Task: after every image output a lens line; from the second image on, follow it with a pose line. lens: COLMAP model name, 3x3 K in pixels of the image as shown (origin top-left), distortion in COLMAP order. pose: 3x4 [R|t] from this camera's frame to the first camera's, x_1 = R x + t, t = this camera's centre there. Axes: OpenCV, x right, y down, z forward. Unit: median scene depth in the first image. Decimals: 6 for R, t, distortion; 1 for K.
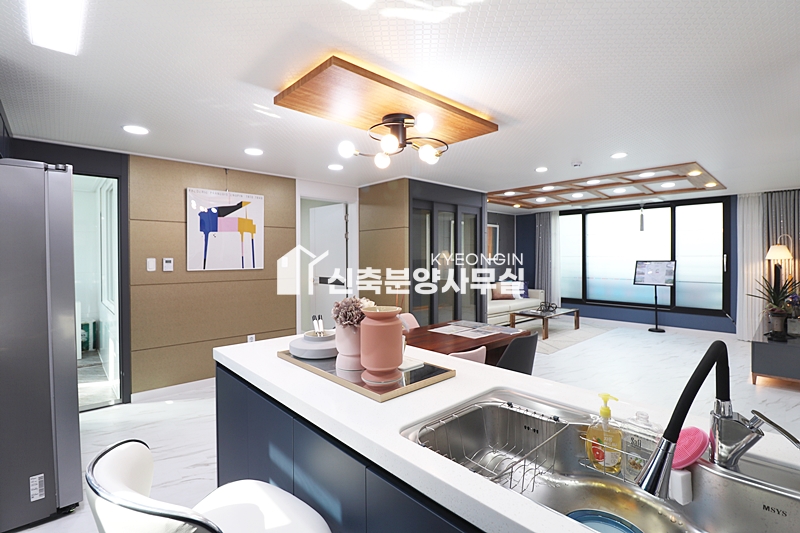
lens RADIAL K [[371.0, 0, 400.1], [0, 371.0, 264.1], [0, 0, 1]] dist [-0.007234, -0.007673]
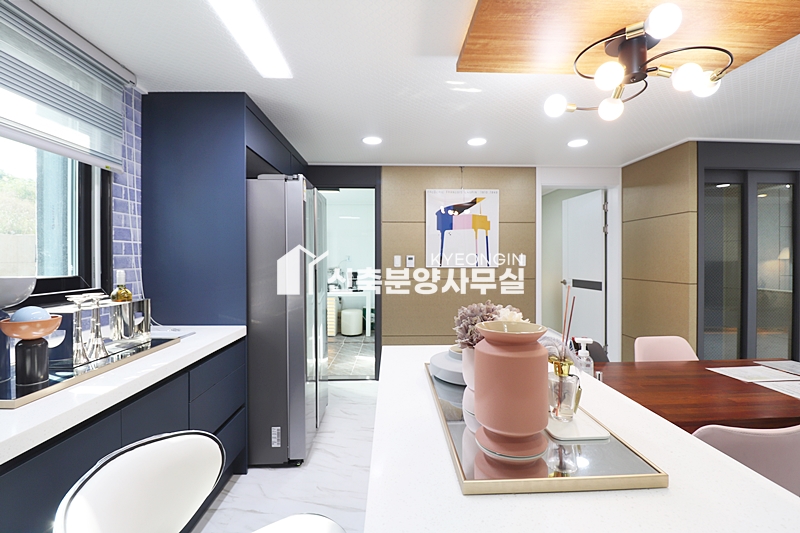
lens RADIAL K [[371.0, 0, 401.0], [0, 371.0, 262.5], [0, 0, 1]] dist [-0.007234, -0.007673]
pose [[0.757042, 0.010095, -0.653288, 0.066761], [-0.015303, 0.999880, -0.002282, 0.007149], [0.653187, 0.011725, 0.757106, 0.144581]]
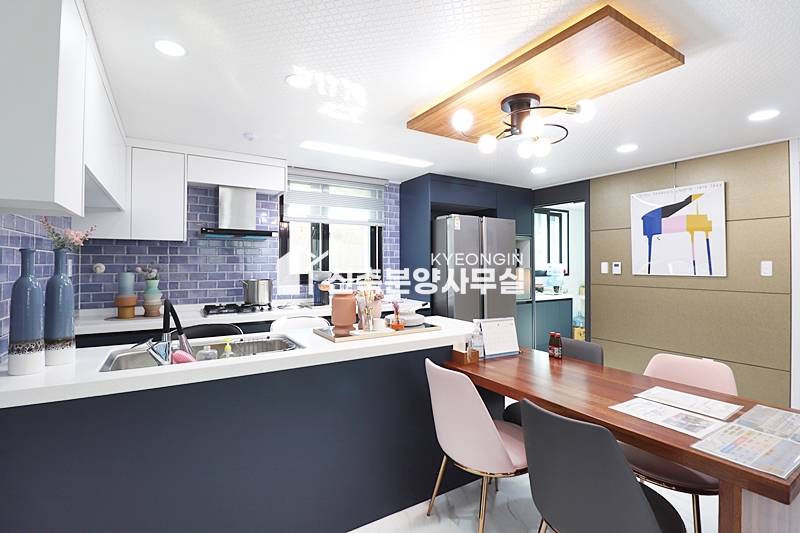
lens RADIAL K [[371.0, 0, 406.4], [0, 371.0, 265.9], [0, 0, 1]] dist [-0.007234, -0.007673]
pose [[-0.169228, 0.015686, -0.985452, 0.550812], [-0.015285, 0.999711, 0.018538, -0.015039], [0.985458, 0.018200, -0.168939, 0.546182]]
